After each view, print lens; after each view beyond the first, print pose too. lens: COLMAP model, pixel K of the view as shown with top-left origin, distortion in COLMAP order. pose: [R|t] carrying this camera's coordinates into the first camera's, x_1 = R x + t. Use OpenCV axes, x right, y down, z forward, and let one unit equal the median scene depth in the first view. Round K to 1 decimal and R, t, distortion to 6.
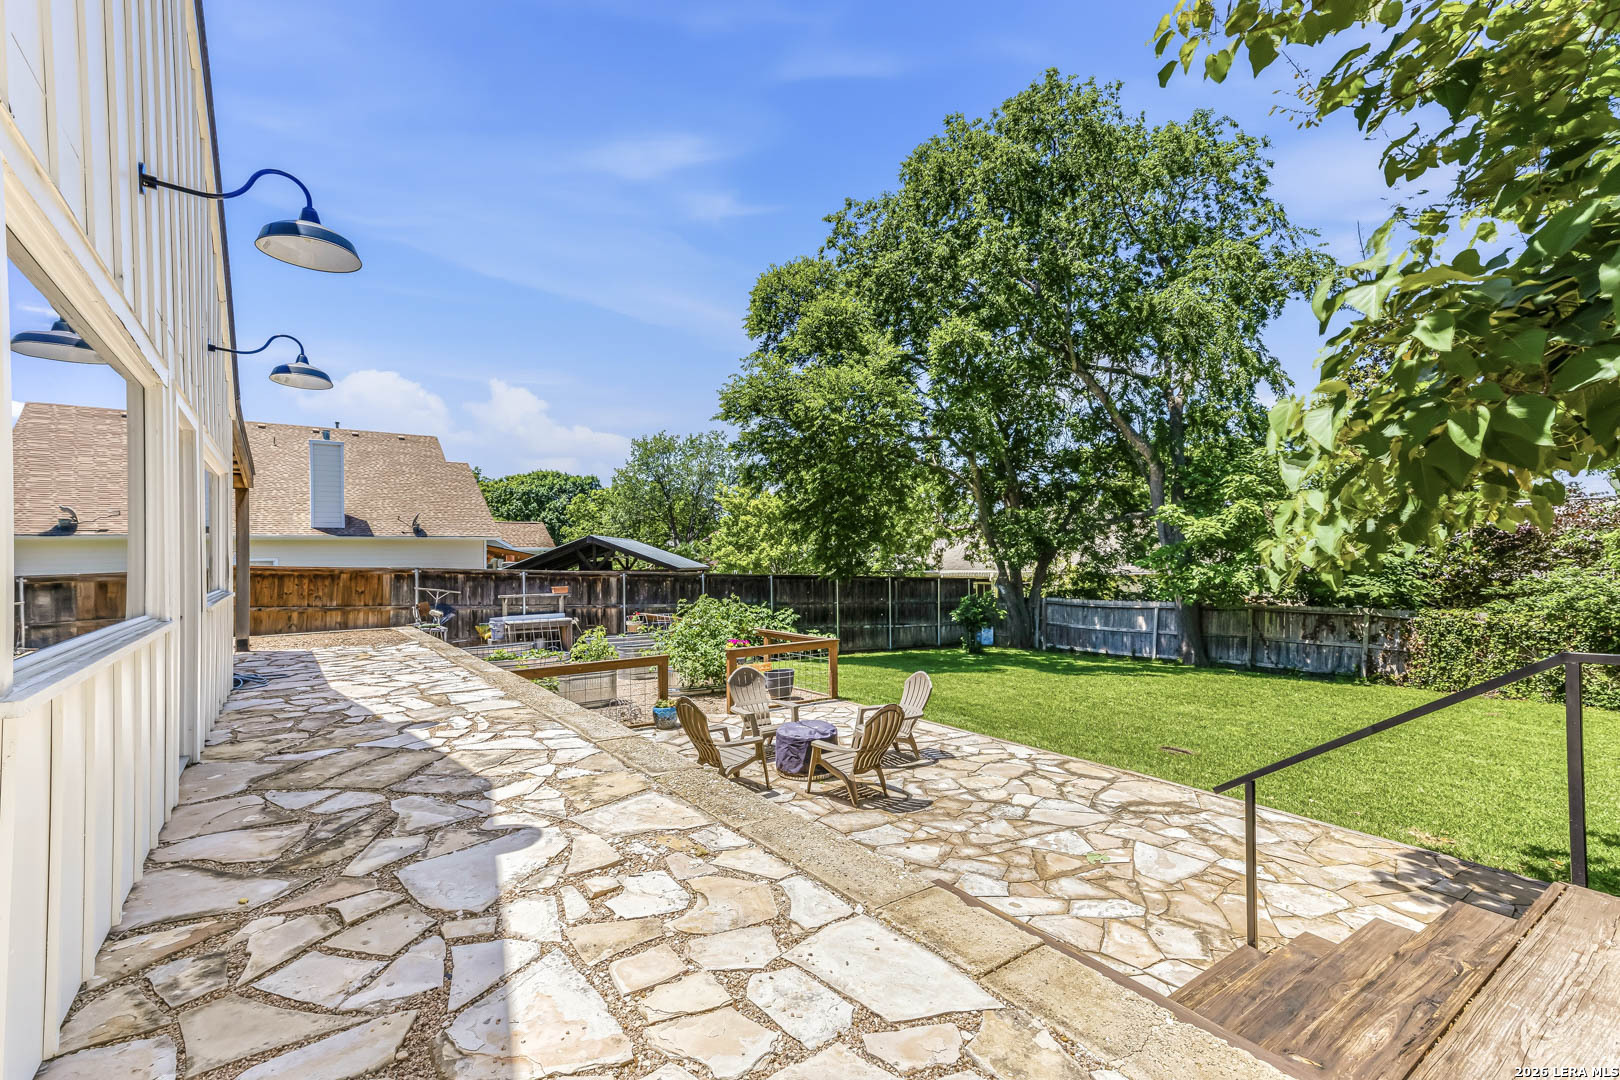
lens RADIAL K [[708.5, 0, 811.7], [0, 708.5, 552.9], [0, 0, 1]] dist [0.043374, 0.001299]
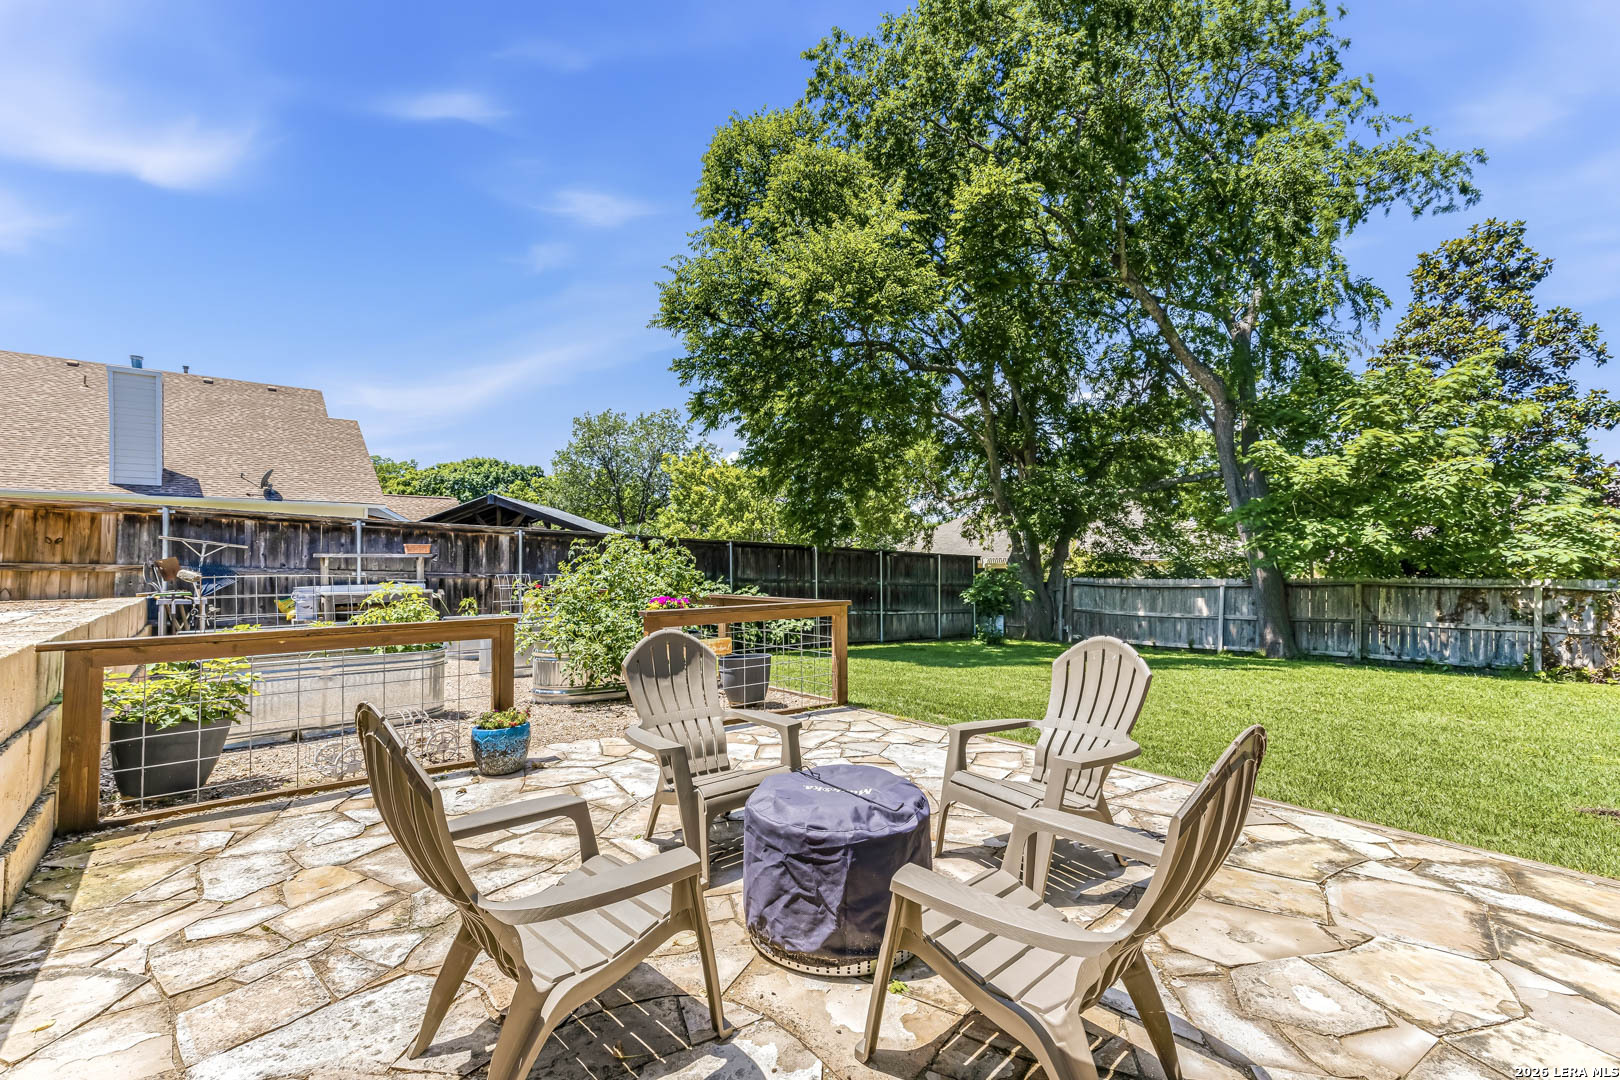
lens RADIAL K [[708.5, 0, 807.3], [0, 708.5, 546.1], [0, 0, 1]] dist [0.043374, 0.001299]
pose [[0.998667, 0.003193, 0.051510, -0.015734], [-0.002239, 0.999825, -0.018564, 0.055928], [-0.051561, 0.018424, 0.998500, 0.272081]]
